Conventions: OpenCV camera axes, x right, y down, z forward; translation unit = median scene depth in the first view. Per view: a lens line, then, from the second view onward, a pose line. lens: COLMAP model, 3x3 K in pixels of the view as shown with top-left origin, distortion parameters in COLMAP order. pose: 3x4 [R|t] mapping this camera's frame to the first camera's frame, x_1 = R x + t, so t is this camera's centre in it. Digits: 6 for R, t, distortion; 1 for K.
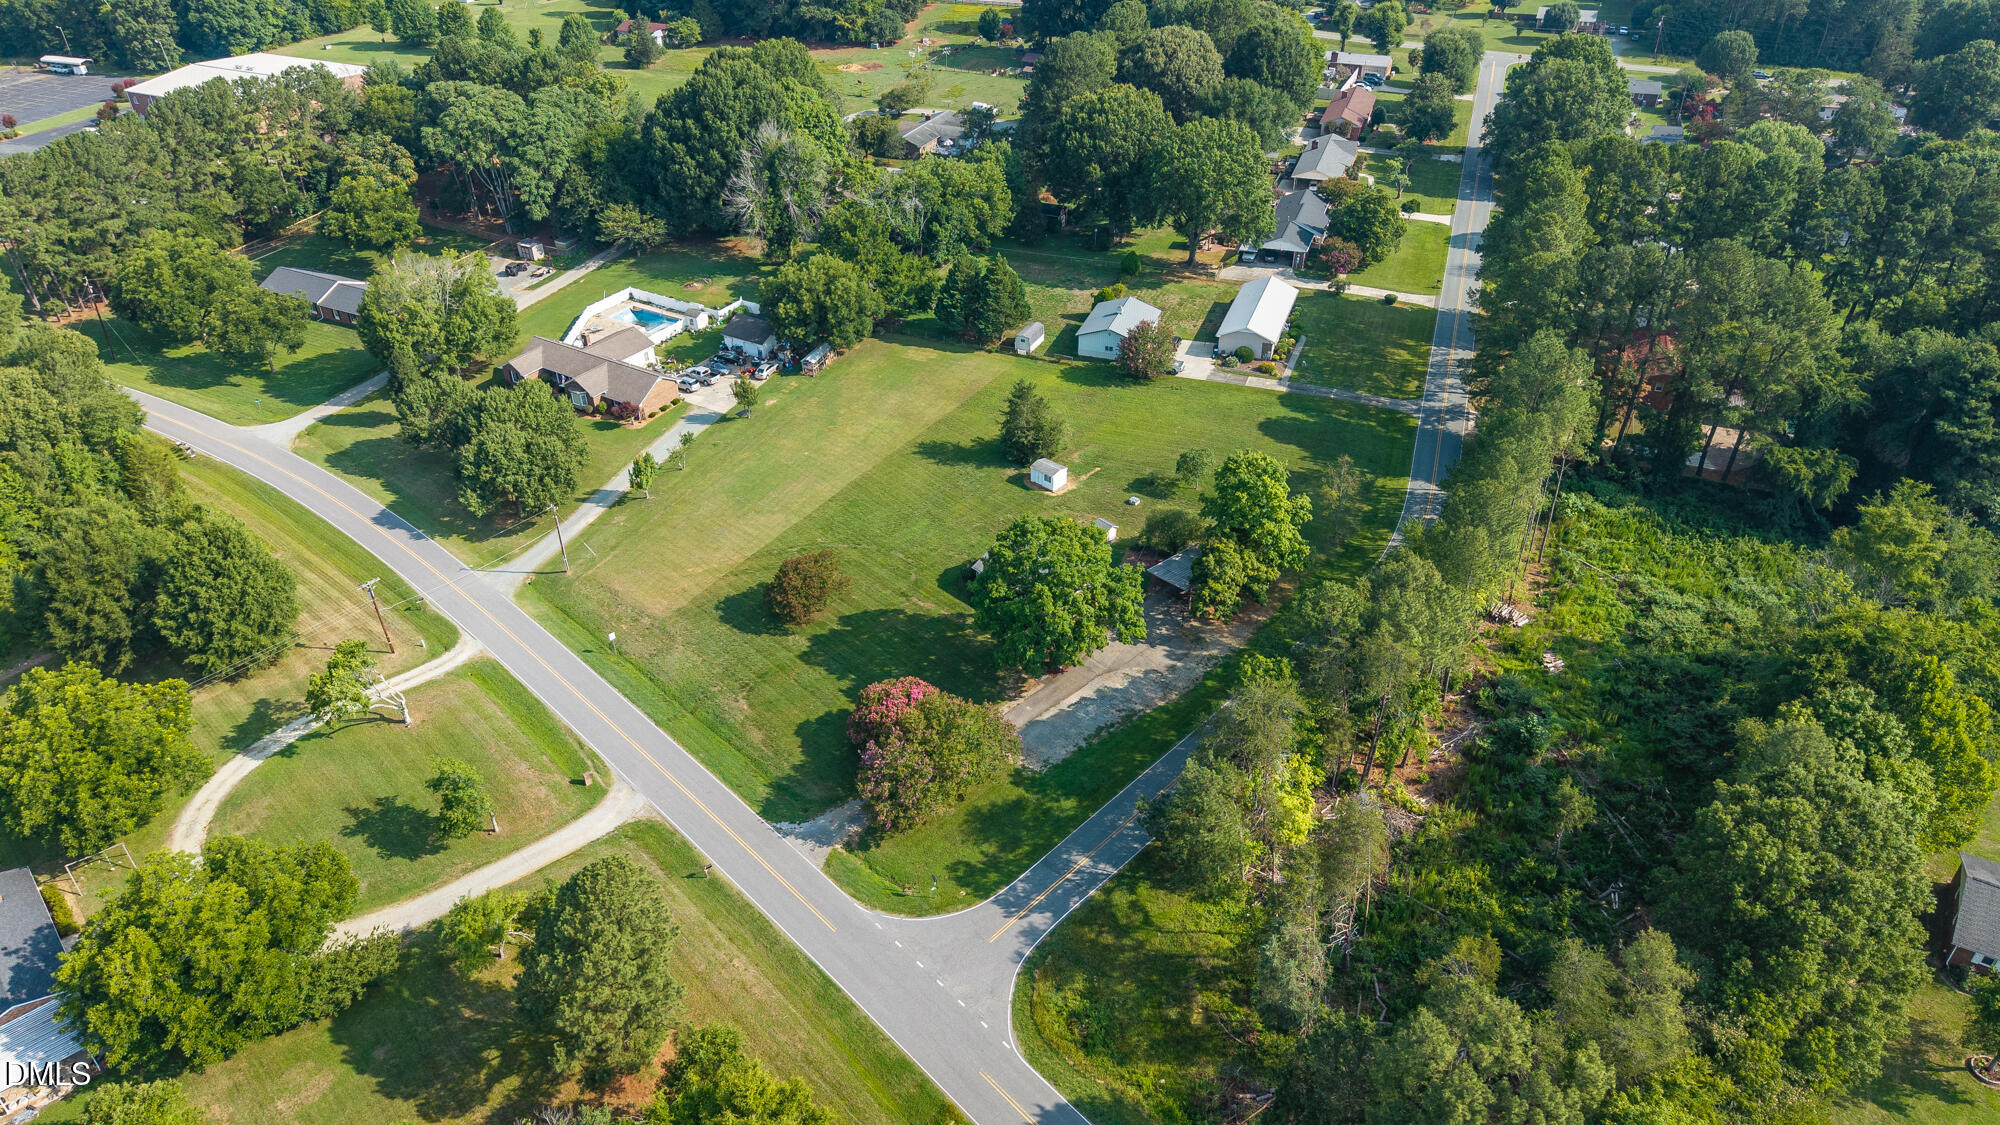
lens RADIAL K [[1346.5, 0, 1001.6], [0, 1346.5, 552.9], [0, 0, 1]] dist [0.011713, -0.017059]
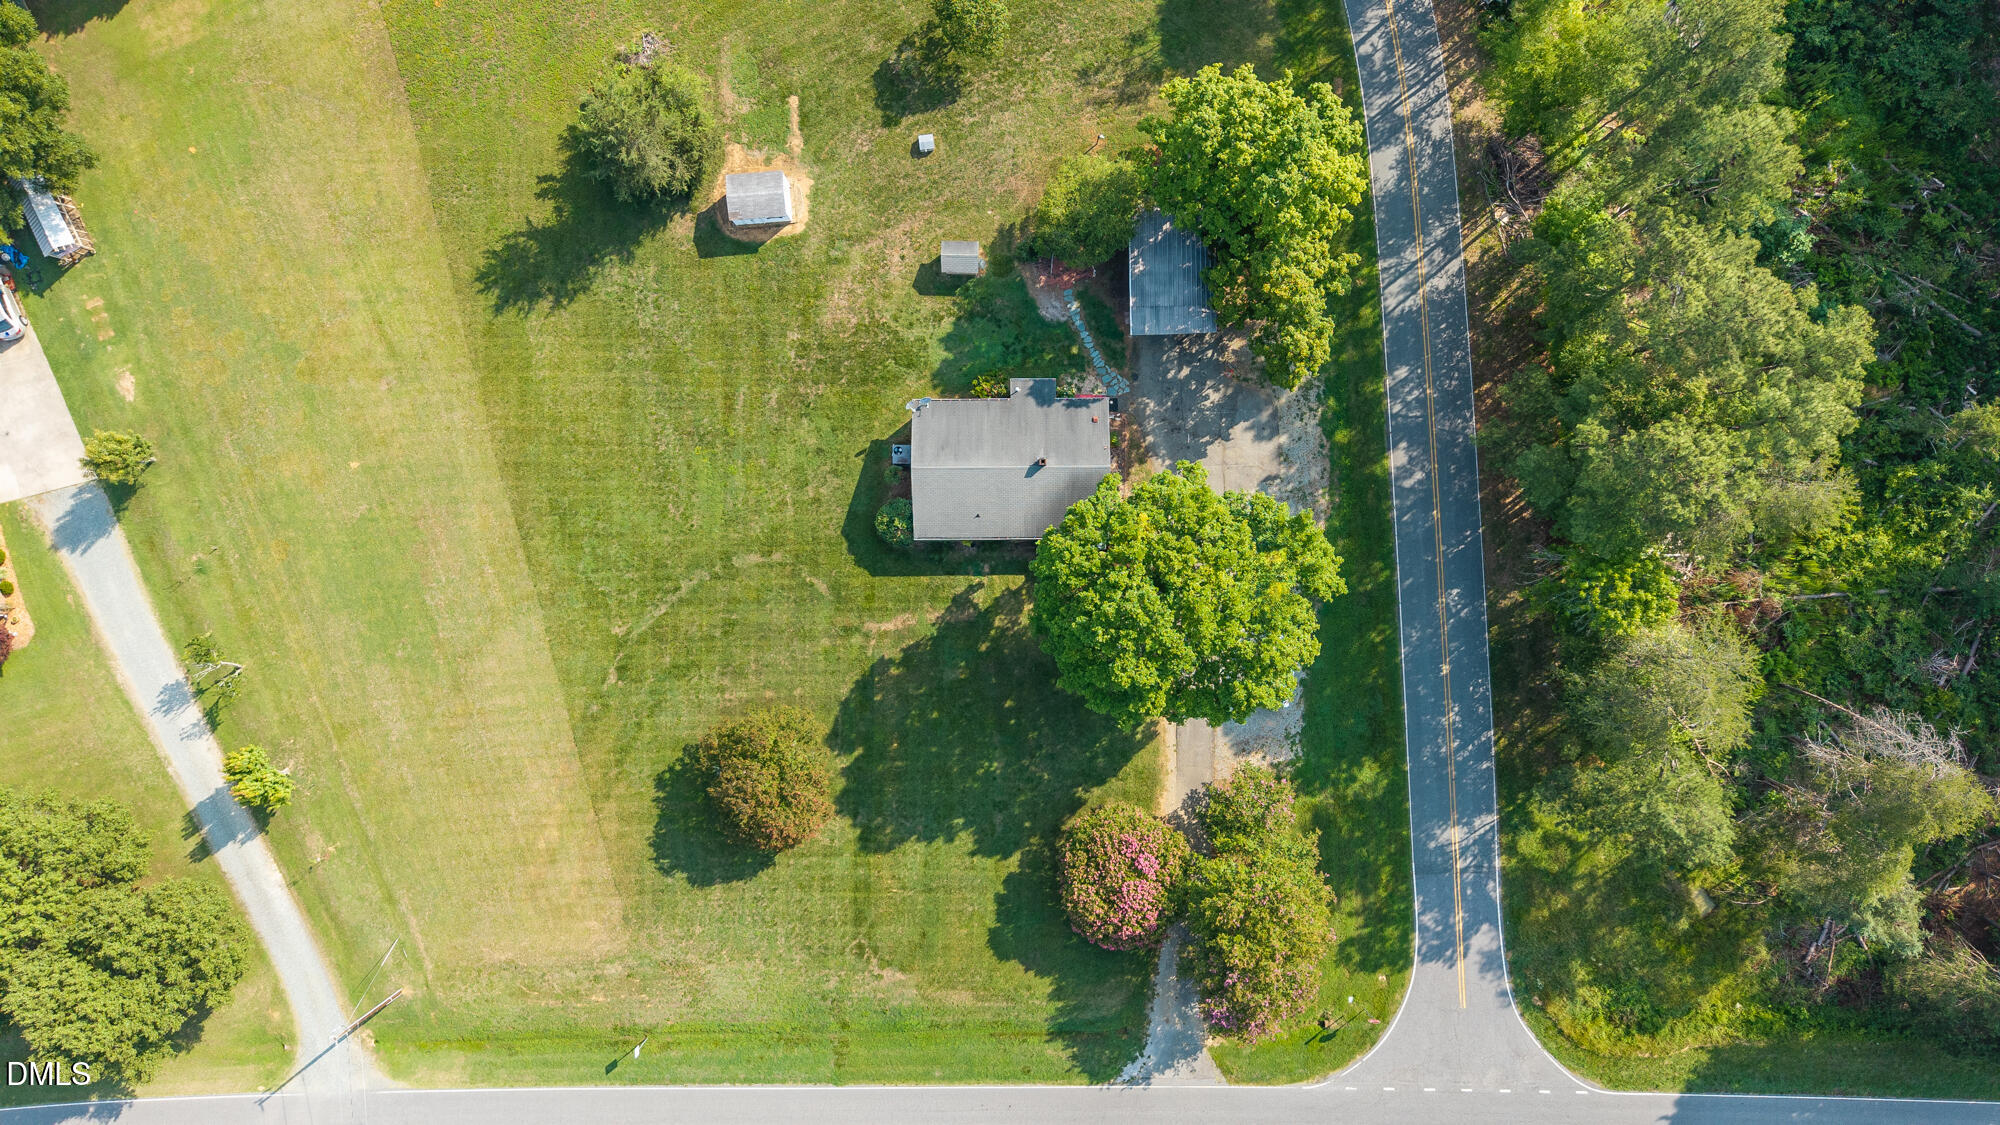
lens RADIAL K [[1346.5, 0, 1009.0], [0, 1346.5, 559.6], [0, 0, 1]] dist [0.011713, -0.017059]
pose [[0.686110, -0.727372, -0.013525, 0.008707], [0.412463, 0.373616, 0.830834, -0.499550], [-0.599272, -0.575622, 0.556356, 0.703418]]
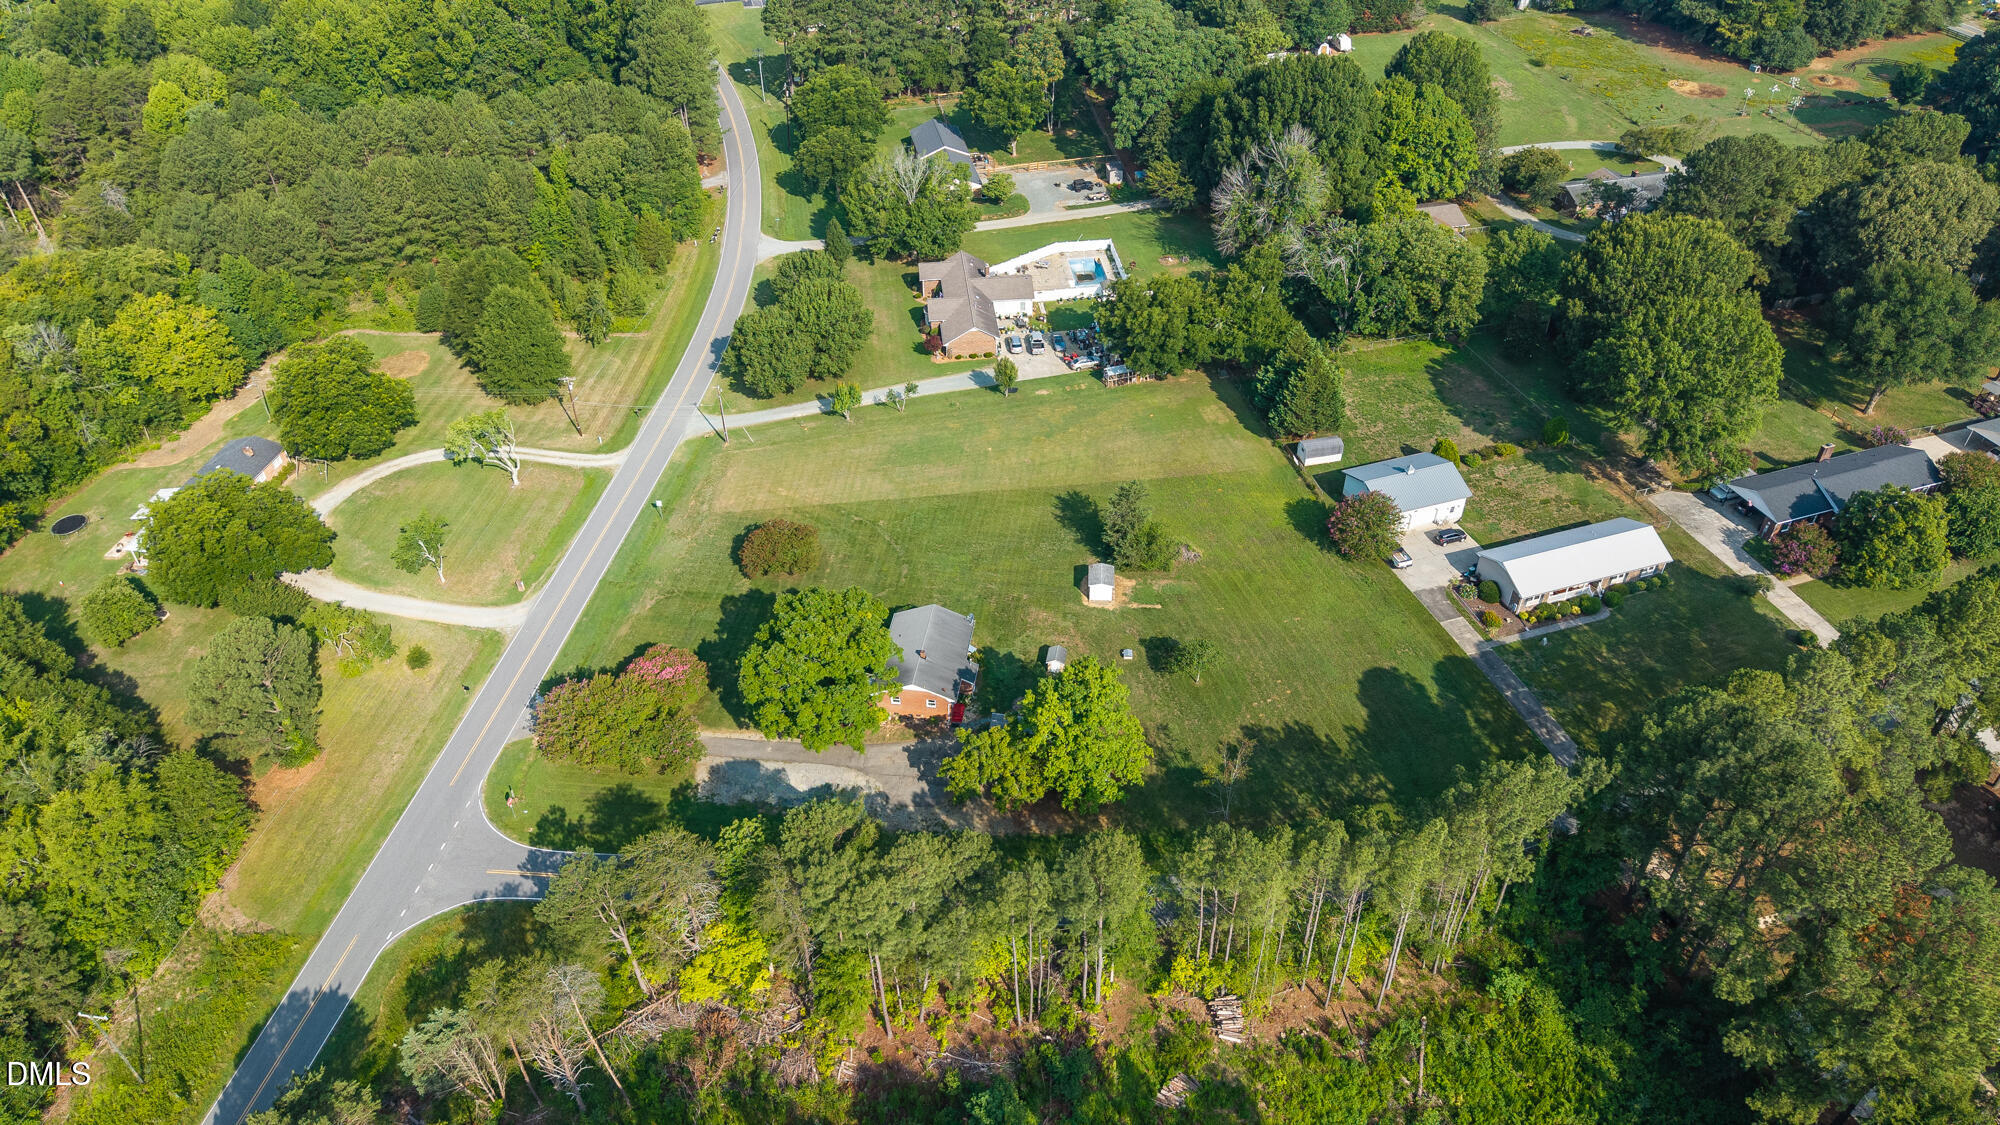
lens RADIAL K [[1346.5, 0, 1001.1], [0, 1346.5, 574.6], [0, 0, 1]] dist [0.011713, -0.017059]
pose [[0.619436, 0.498226, -0.606688, 0.679998], [-0.430611, 0.861806, 0.268076, -0.348048], [0.656410, 0.095191, 0.748375, 0.326340]]
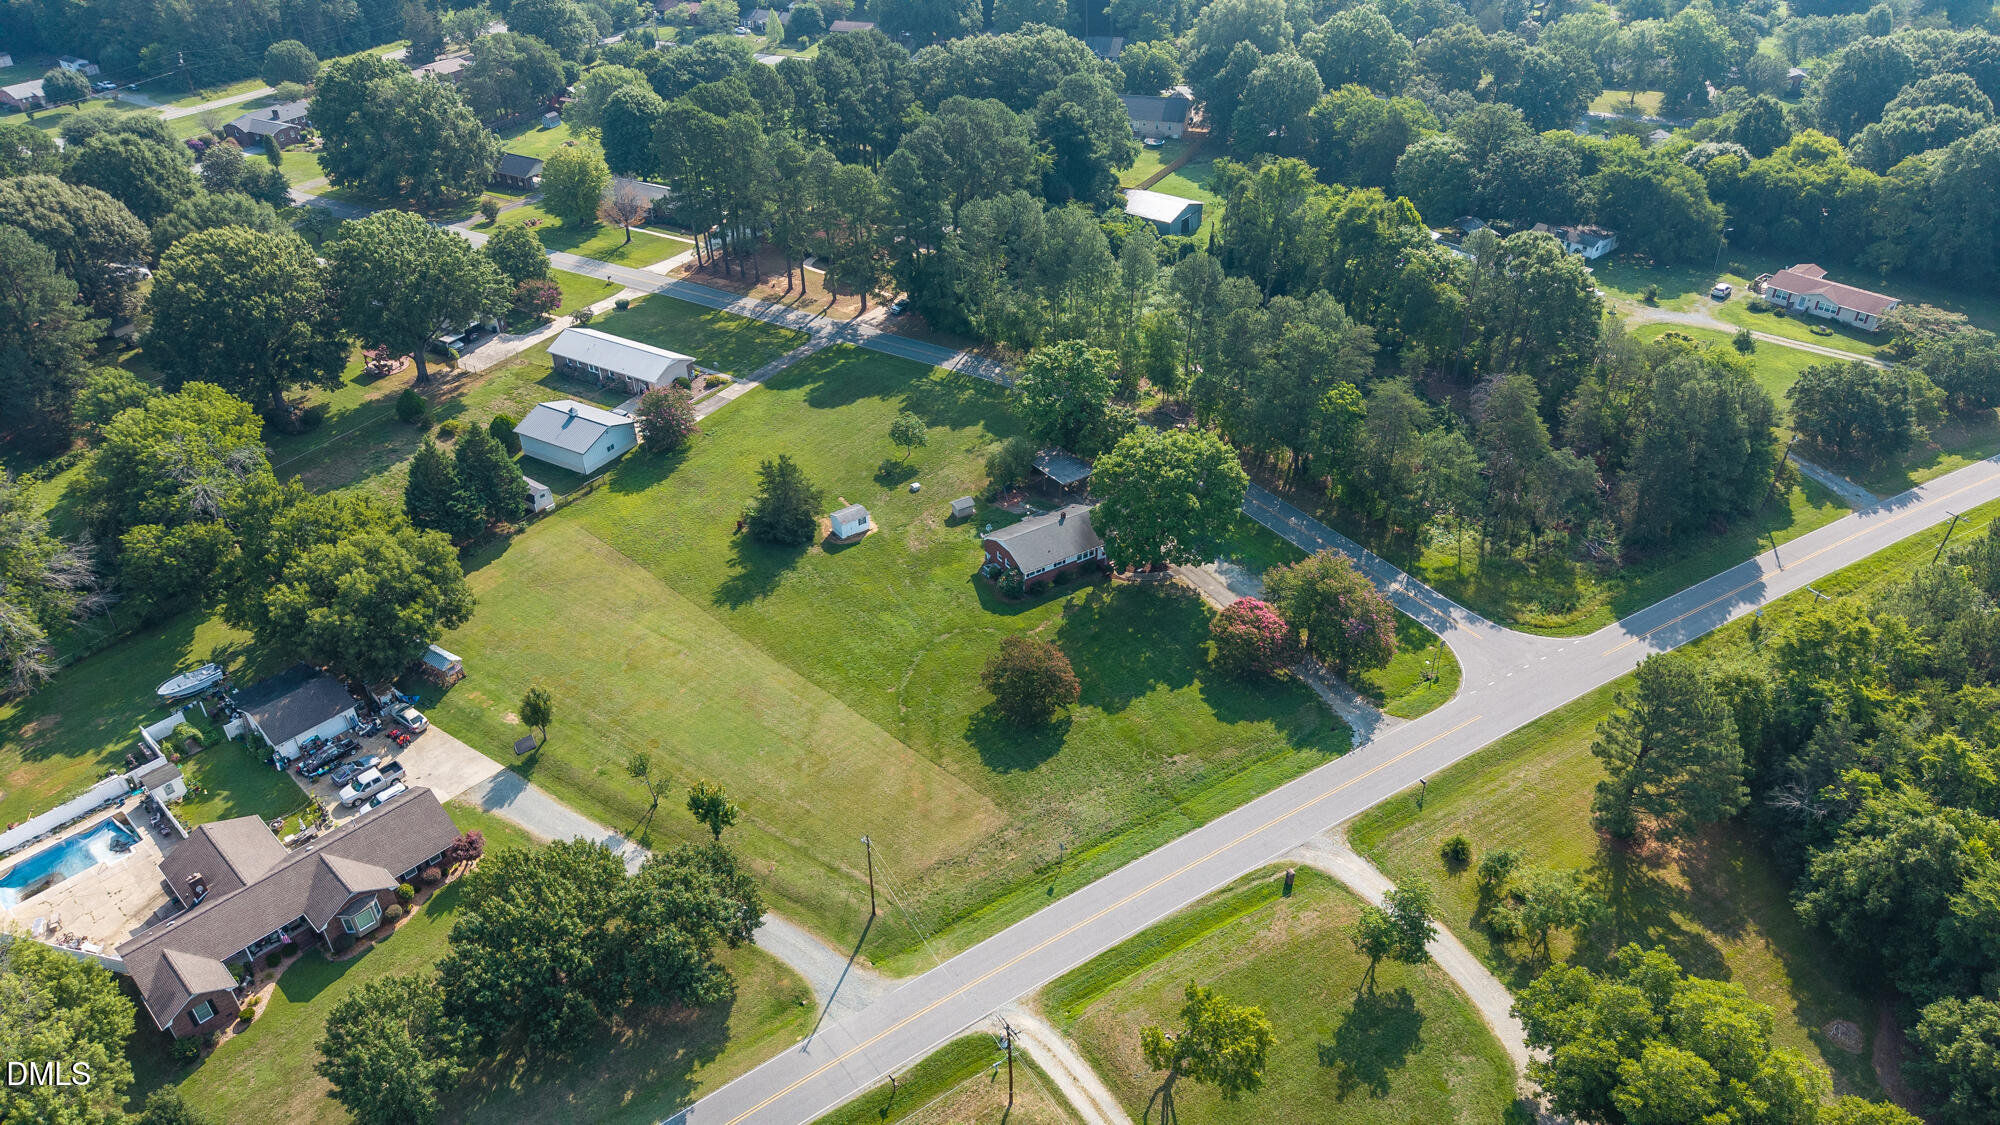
lens RADIAL K [[1346.5, 0, 999.5], [0, 1346.5, 564.4], [0, 0, 1]] dist [0.011713, -0.017059]
pose [[0.195173, -0.549119, 0.812635, -0.901905], [0.553001, 0.745914, 0.371218, -0.406318], [-0.809999, 0.376936, 0.449245, 0.623414]]
